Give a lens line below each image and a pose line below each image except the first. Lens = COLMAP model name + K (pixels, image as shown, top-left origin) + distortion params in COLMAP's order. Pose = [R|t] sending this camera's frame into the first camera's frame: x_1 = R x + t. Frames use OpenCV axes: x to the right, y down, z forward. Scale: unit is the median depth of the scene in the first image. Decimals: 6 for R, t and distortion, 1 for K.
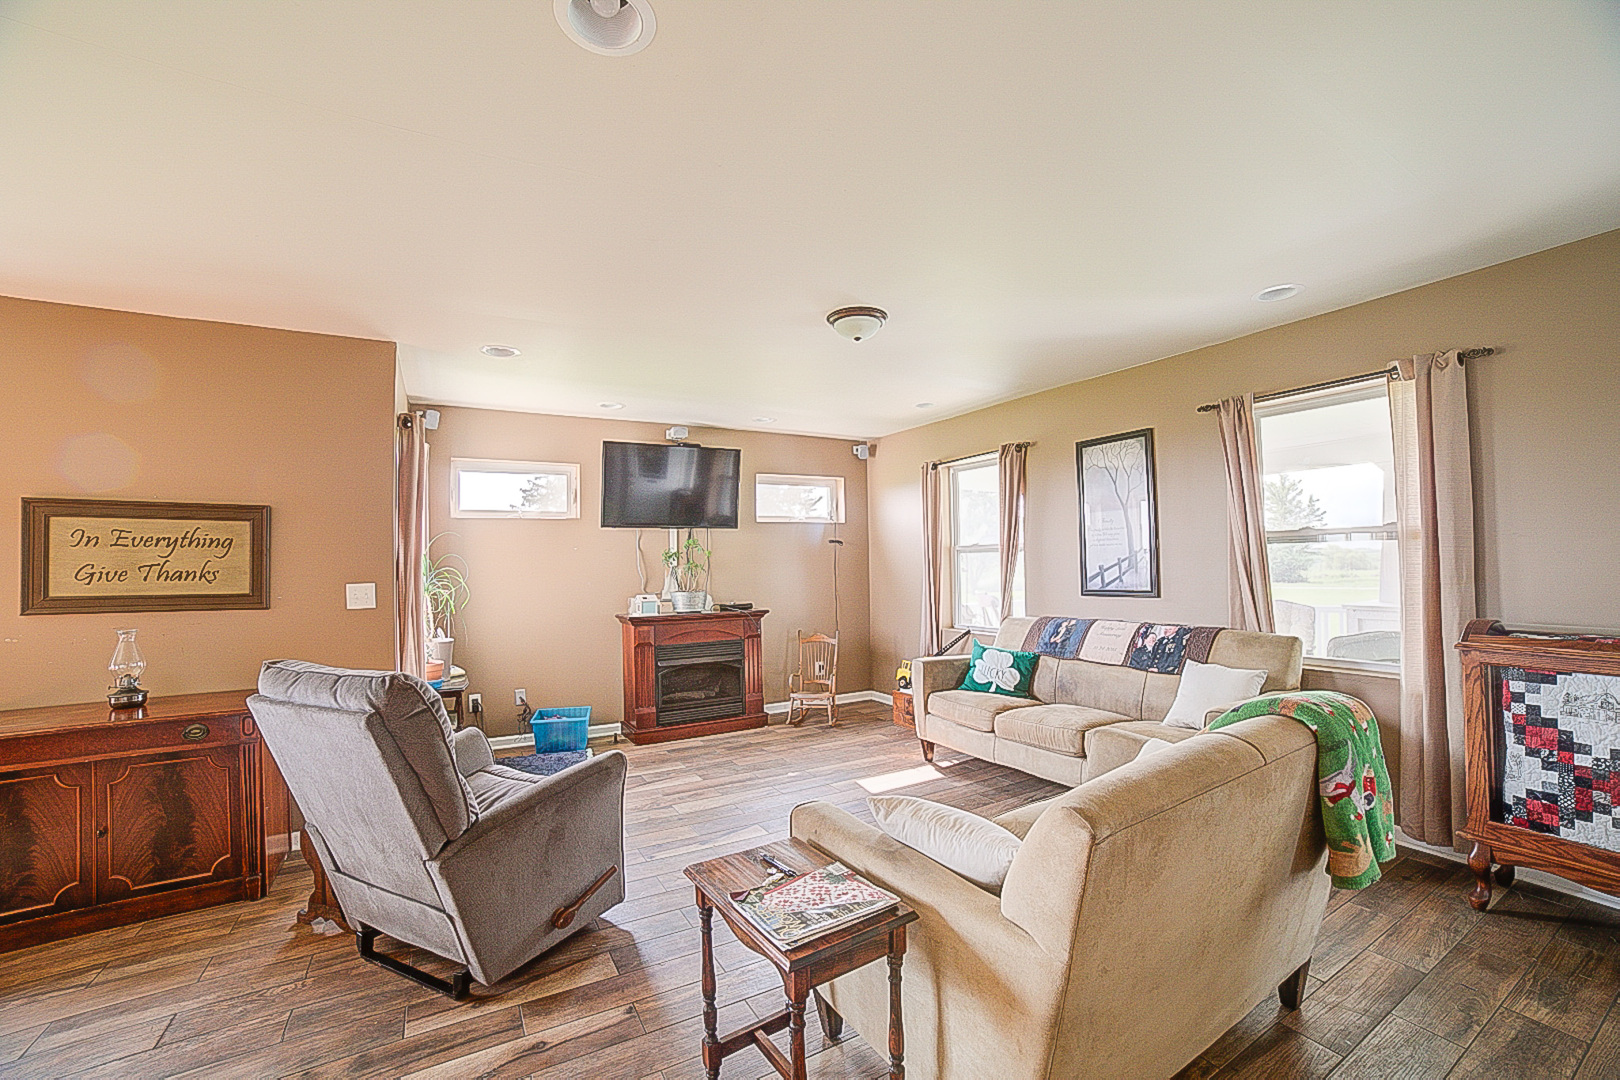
lens RADIAL K [[656.0, 0, 804.3], [0, 656.0, 546.4], [0, 0, 1]] dist [-0.110100, 0.037138]
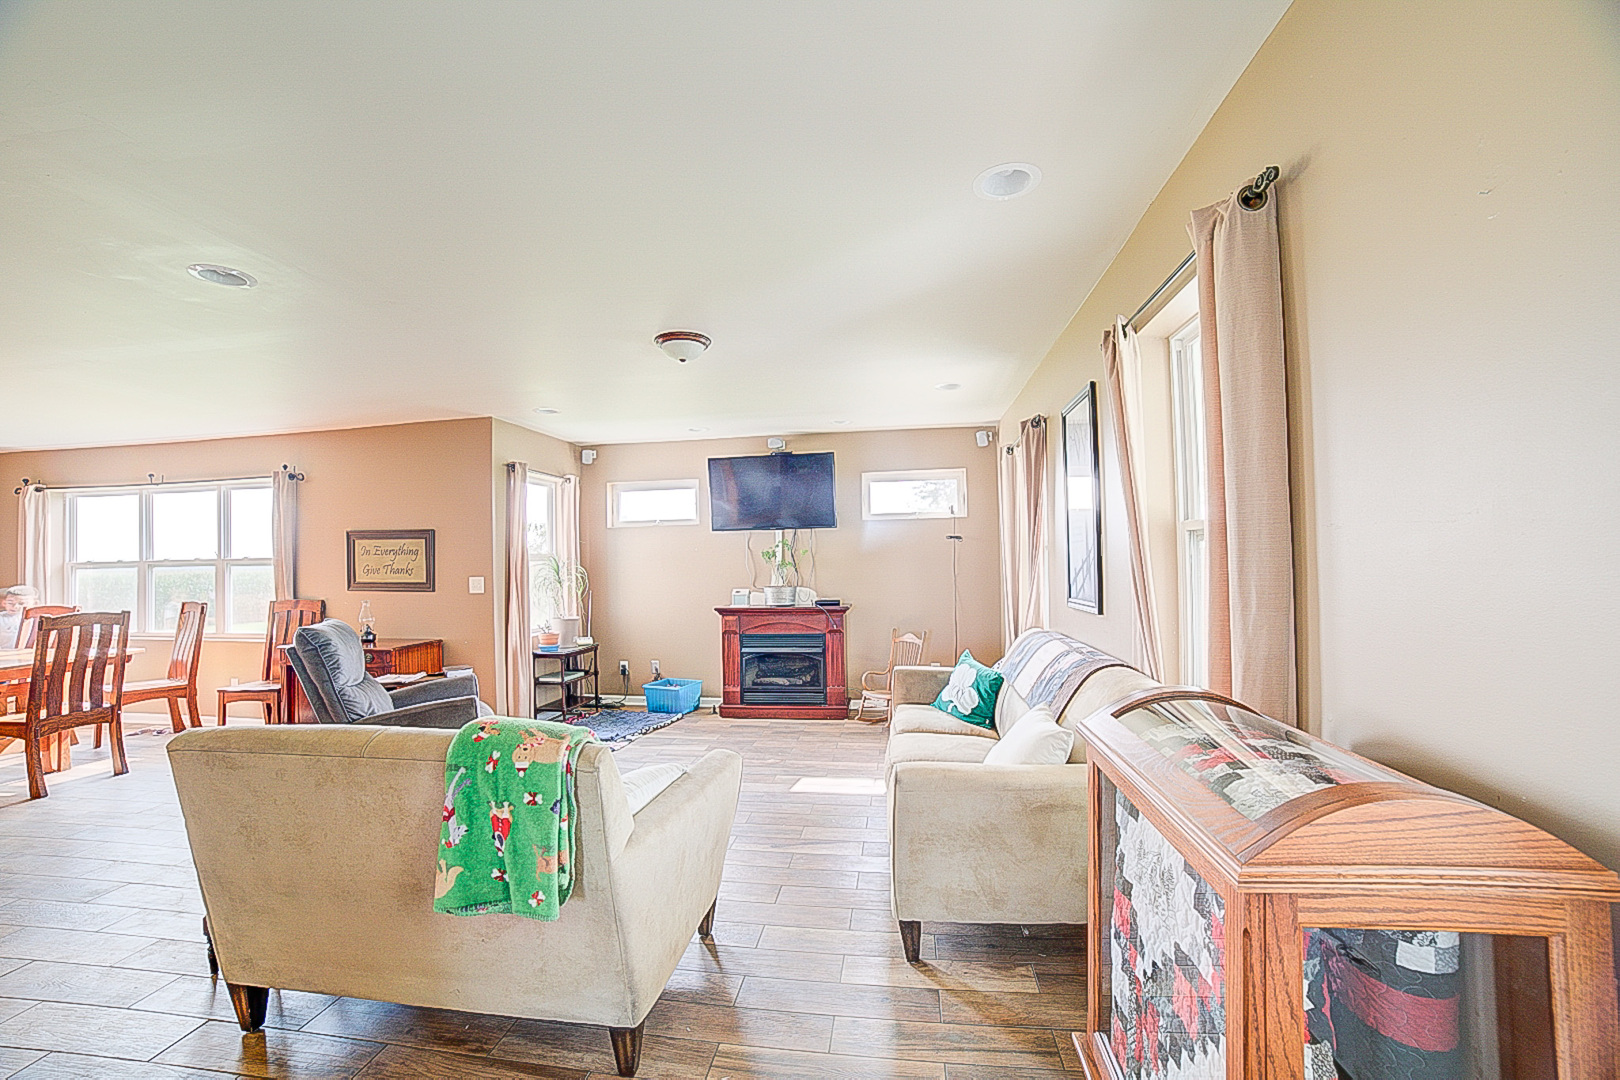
lens RADIAL K [[656.0, 0, 804.3], [0, 656.0, 546.4], [0, 0, 1]] dist [-0.110100, 0.037138]
pose [[0.783037, -0.011396, -0.621871, 0.681425], [0.020529, 0.999761, 0.007529, -0.008537], [0.621636, -0.018662, 0.783084, 0.200709]]
